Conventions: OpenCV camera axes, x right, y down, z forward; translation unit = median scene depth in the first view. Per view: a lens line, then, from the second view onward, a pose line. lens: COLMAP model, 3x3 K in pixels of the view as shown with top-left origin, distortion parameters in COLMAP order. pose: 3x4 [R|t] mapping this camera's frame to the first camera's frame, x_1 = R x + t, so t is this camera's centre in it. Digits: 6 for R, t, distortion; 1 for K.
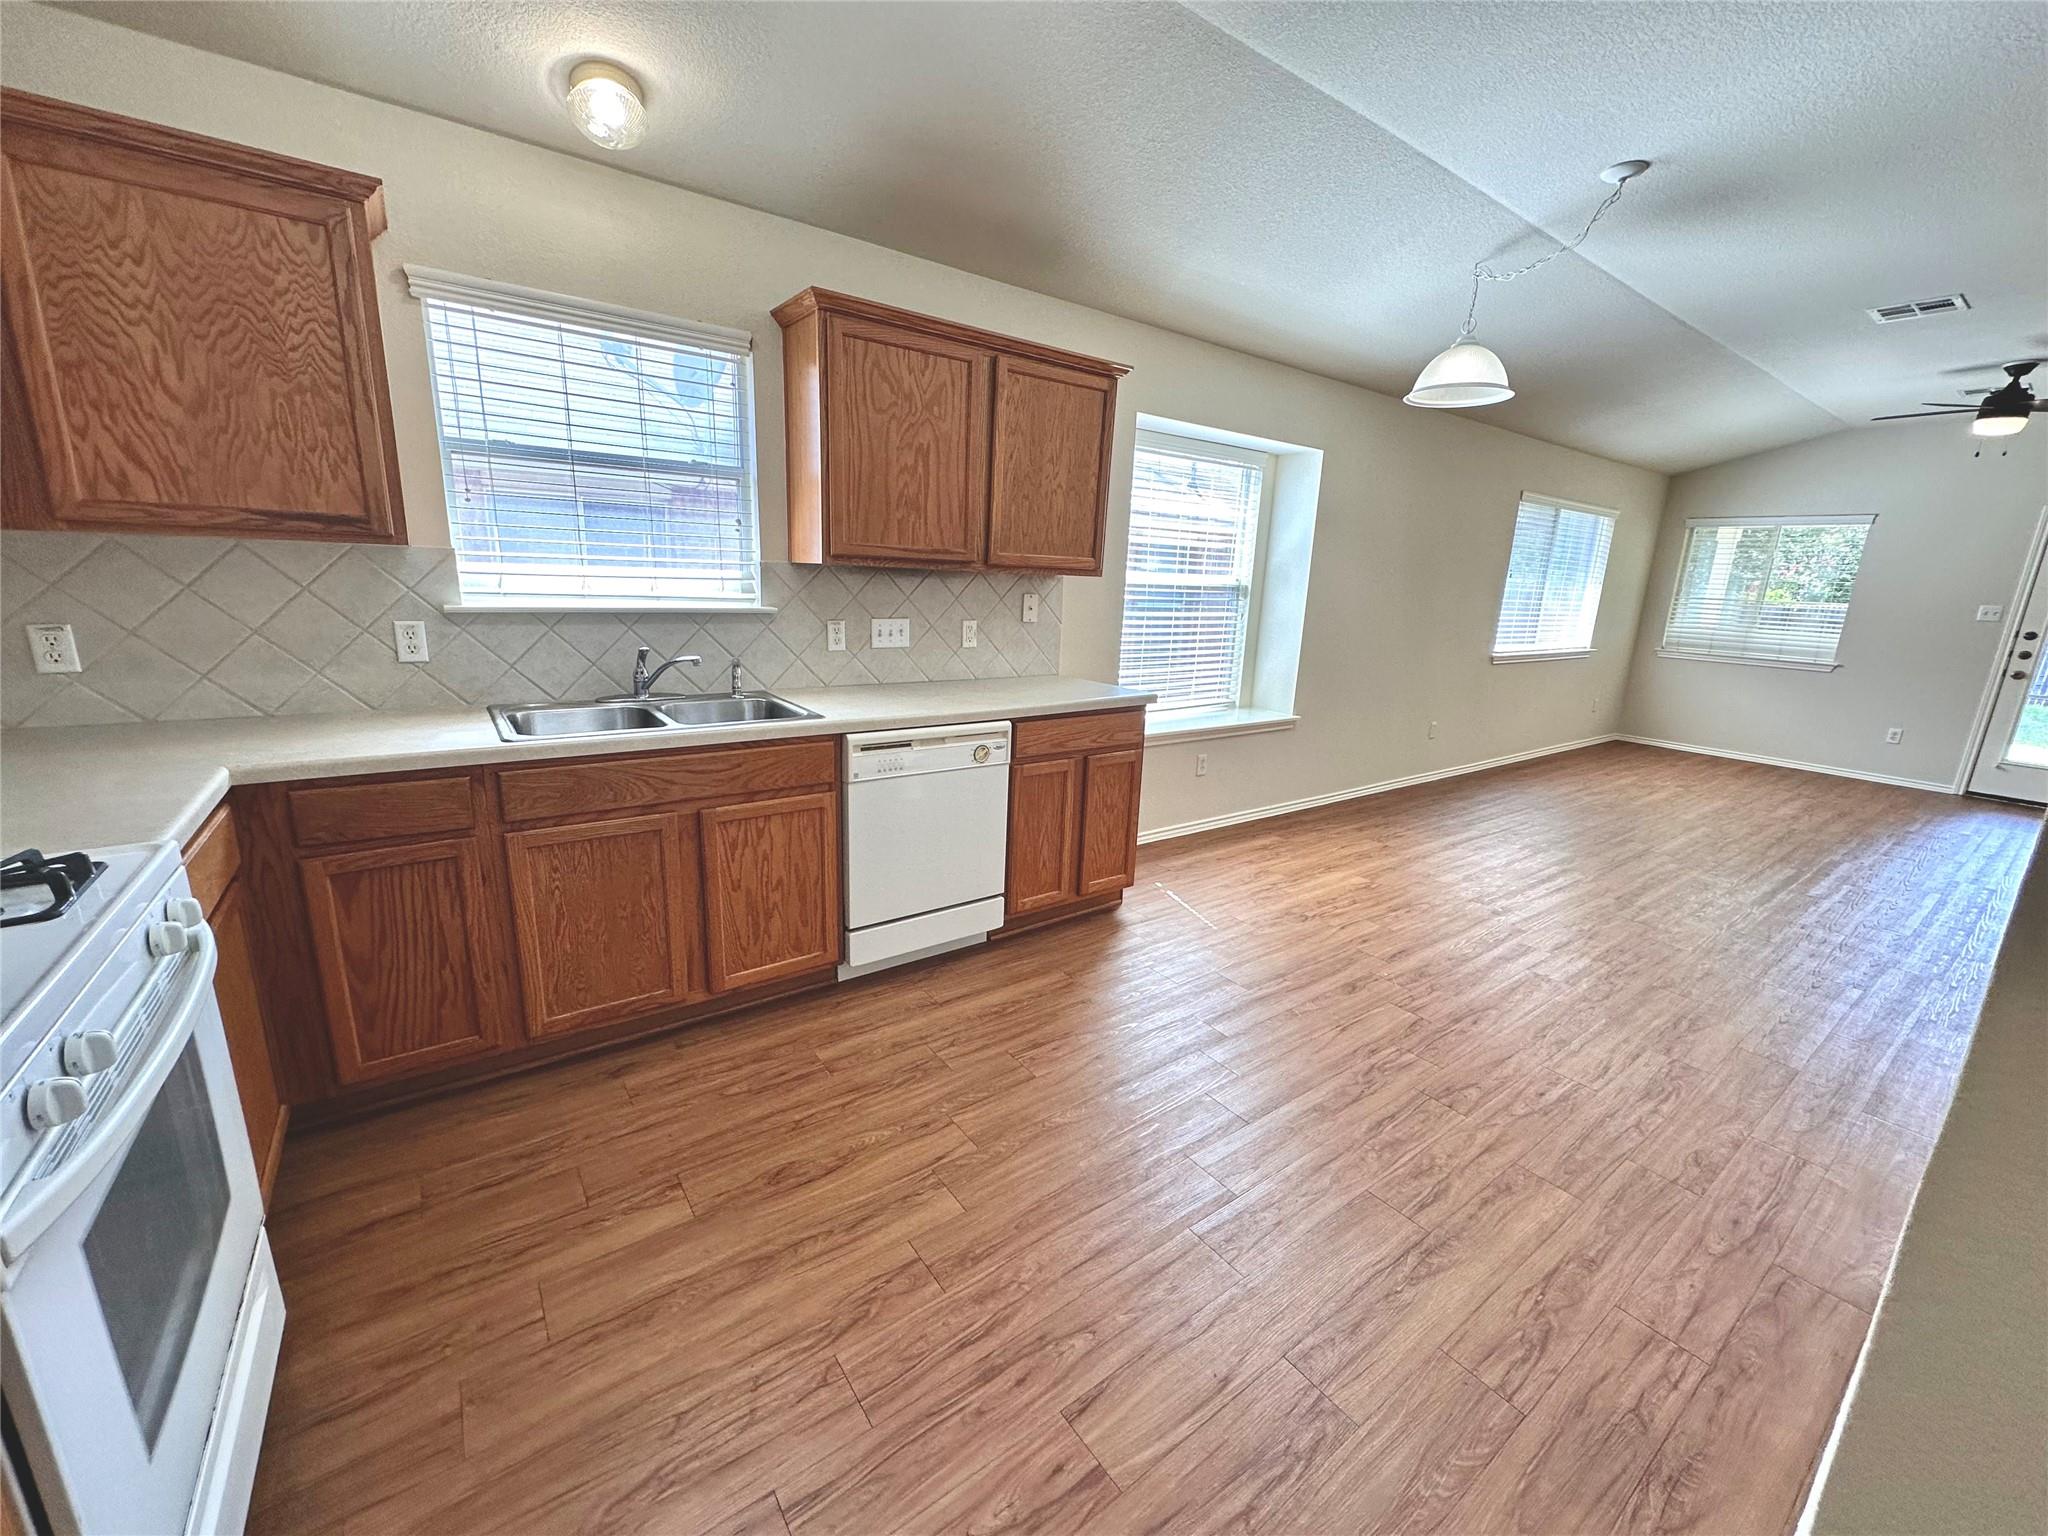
lens RADIAL K [[811.2, 0, 1020.6], [0, 811.2, 766.8], [0, 0, 1]] dist [-0.003737, 0.001025]
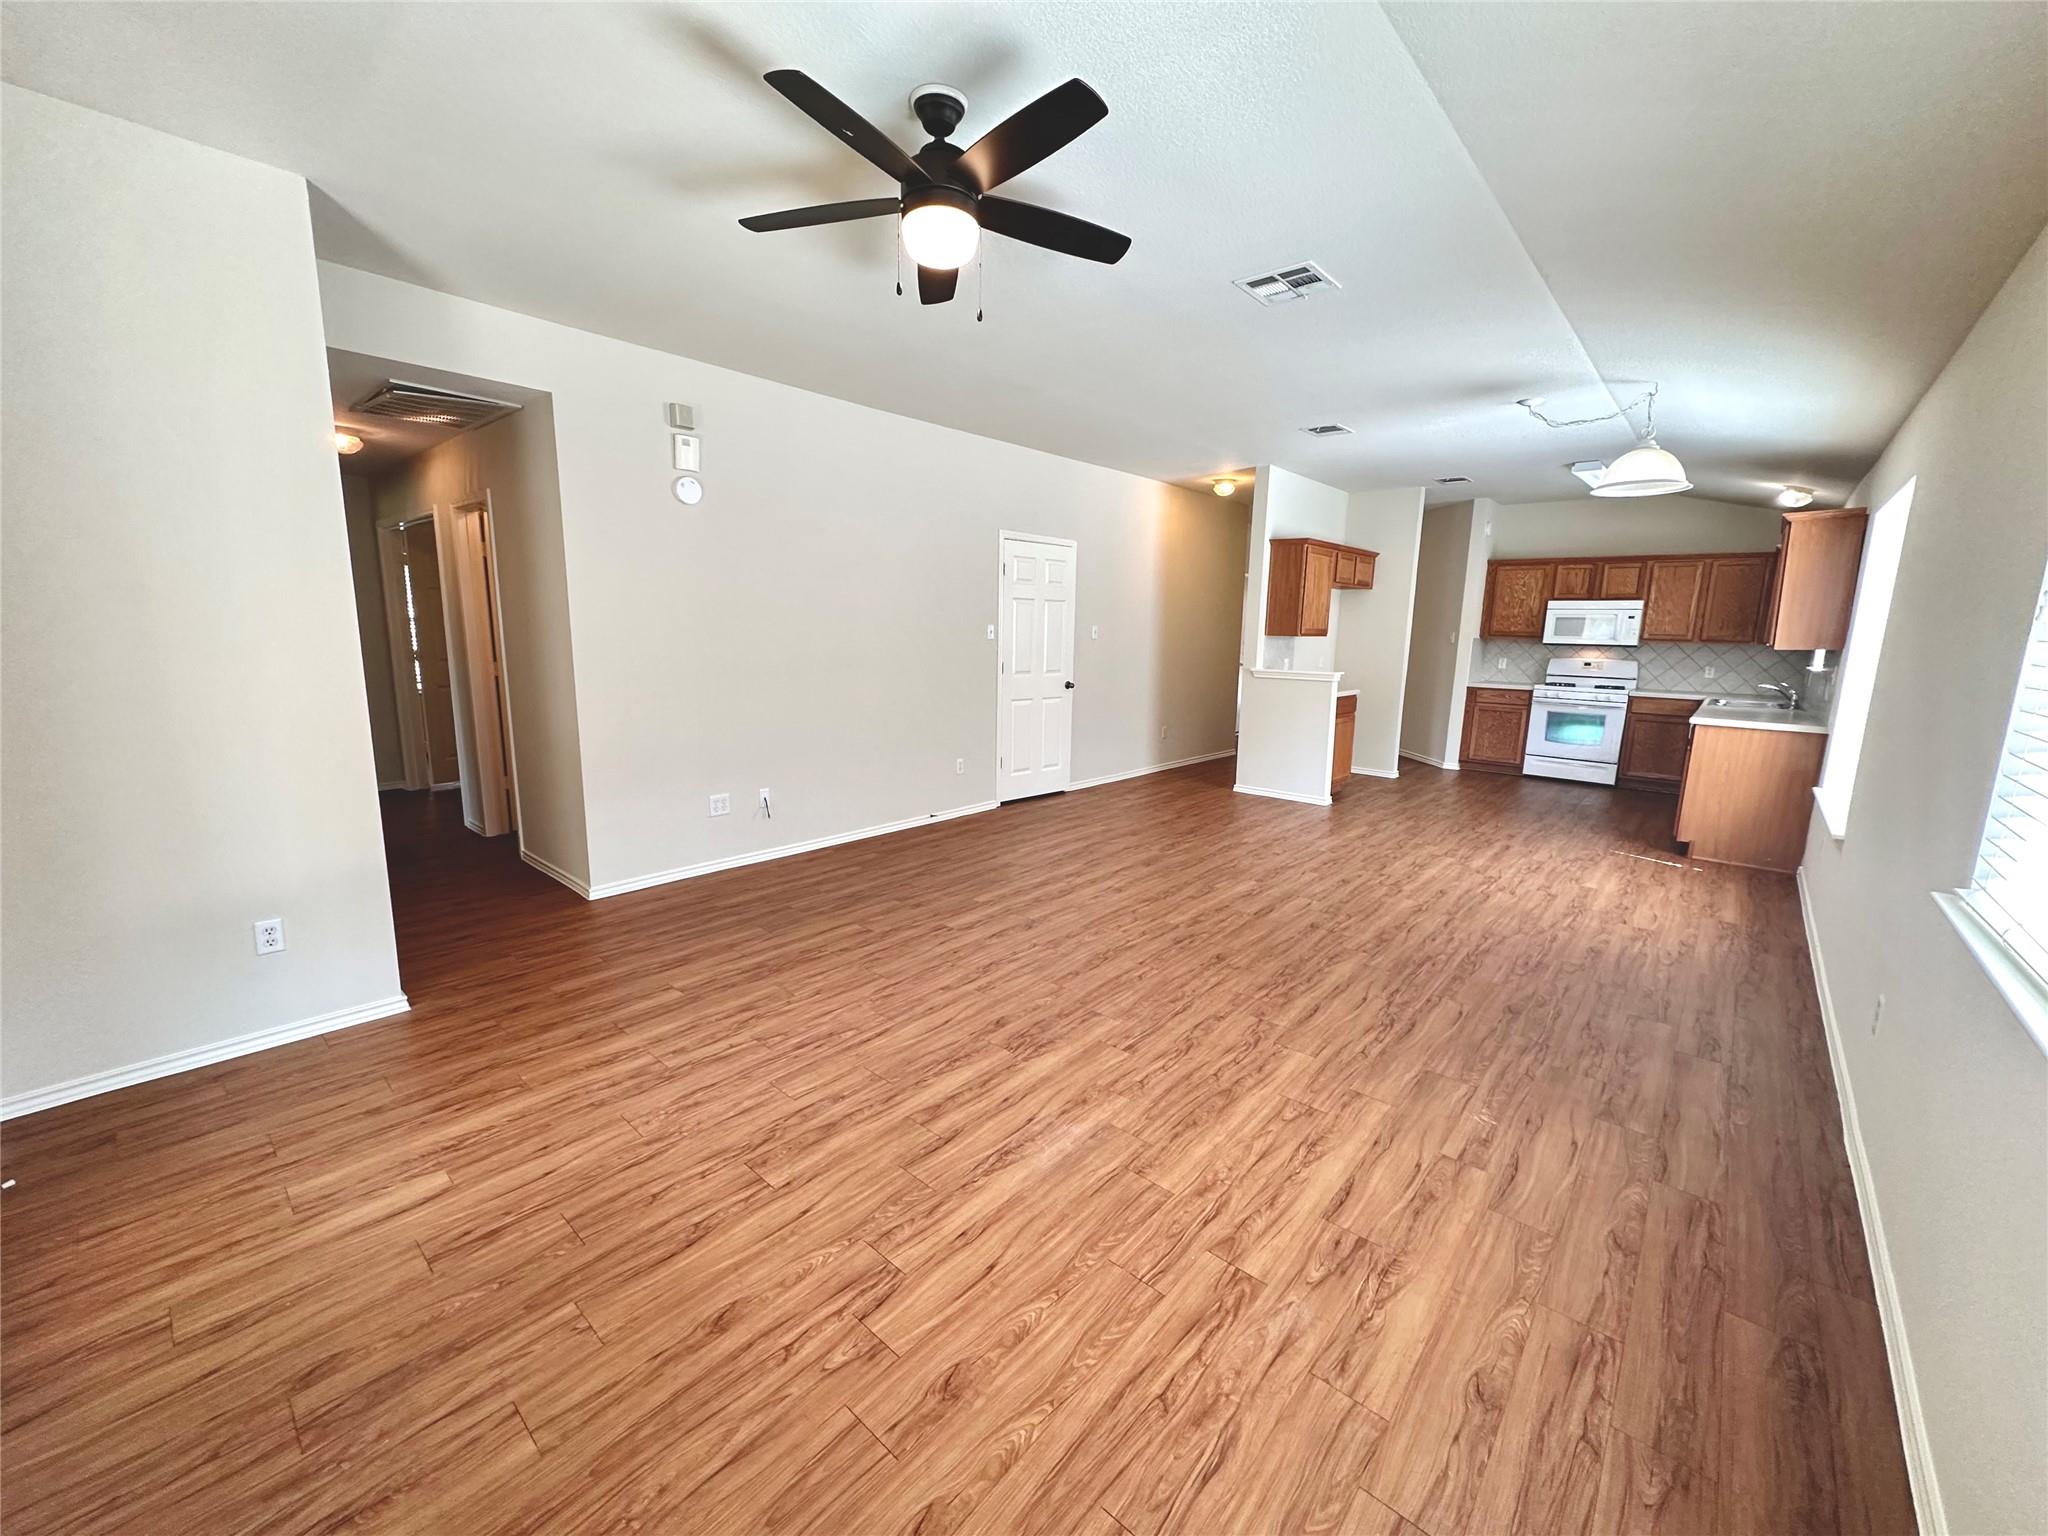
lens RADIAL K [[811.2, 0, 1029.6], [0, 811.2, 759.9], [0, 0, 1]] dist [-0.003737, 0.001025]
pose [[-0.973426, -0.021096, -0.228027, 2.111422], [-0.108198, 0.919965, 0.376774, -0.553788], [0.201829, 0.391434, -0.897800, 2.579186]]
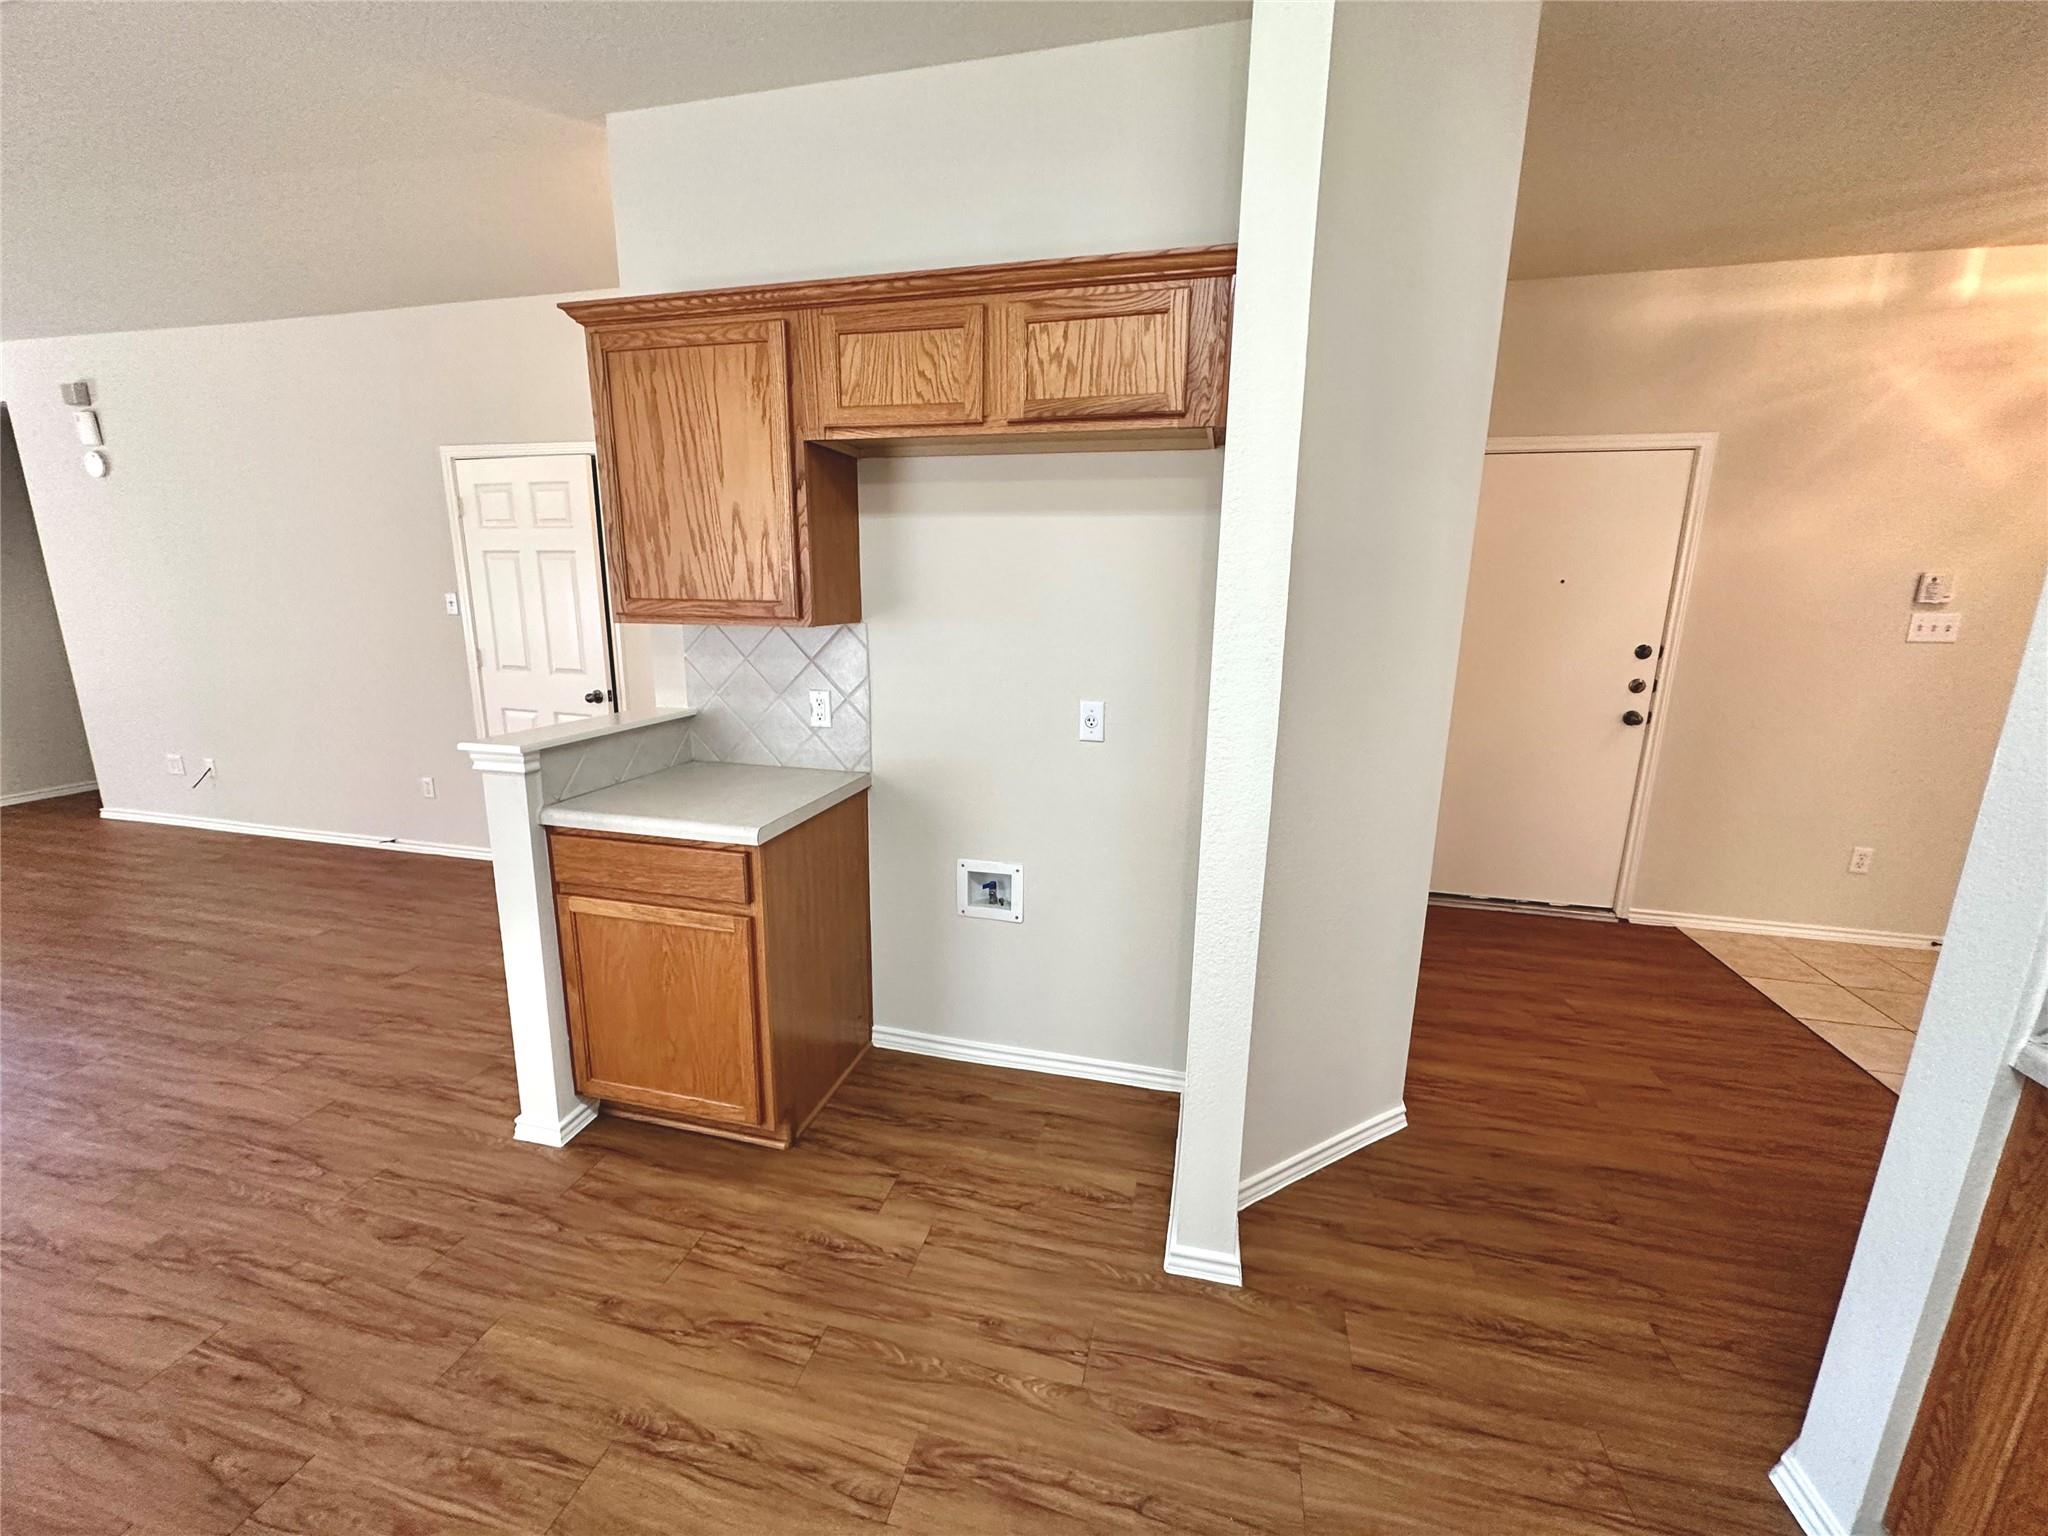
lens RADIAL K [[811.2, 0, 1023.5], [0, 811.2, 768.0], [0, 0, 1]] dist [-0.003737, 0.001025]
pose [[-0.644706, -0.212183, 0.734393, -0.131995], [0.142178, 0.910659, 0.387925, -0.184504], [-0.751092, 0.354512, -0.556939, 0.583321]]
